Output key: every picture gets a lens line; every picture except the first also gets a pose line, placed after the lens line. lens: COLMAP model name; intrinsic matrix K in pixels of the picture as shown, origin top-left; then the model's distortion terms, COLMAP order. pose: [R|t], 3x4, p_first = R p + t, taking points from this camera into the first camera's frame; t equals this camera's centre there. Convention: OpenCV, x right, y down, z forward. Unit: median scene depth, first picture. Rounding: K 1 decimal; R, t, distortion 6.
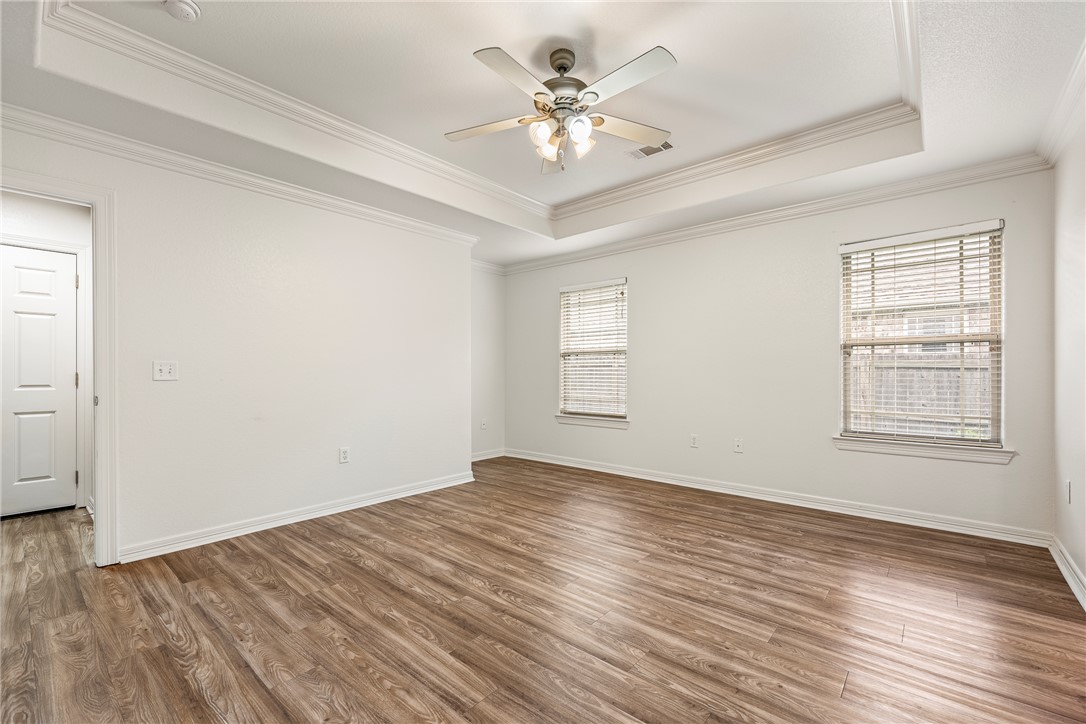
lens RADIAL K [[453.8, 0, 533.6], [0, 453.8, 369.6], [0, 0, 1]] dist [-0.000251, -0.000175]
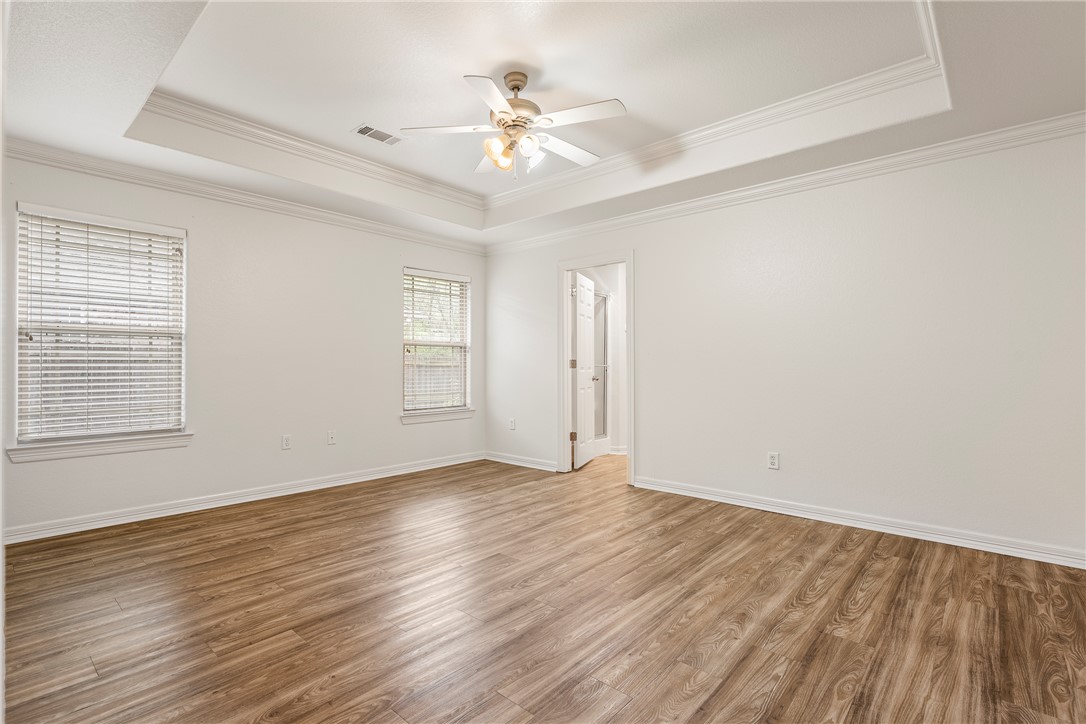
lens RADIAL K [[475.7, 0, 543.0], [0, 475.7, 362.0], [0, 0, 1]] dist [-0.000055, -0.000094]
pose [[0.044708, 0.007888, 0.998969, -0.776790], [-0.006419, 0.999950, -0.007609, 0.004969], [-0.998979, -0.006073, 0.044756, 0.634660]]
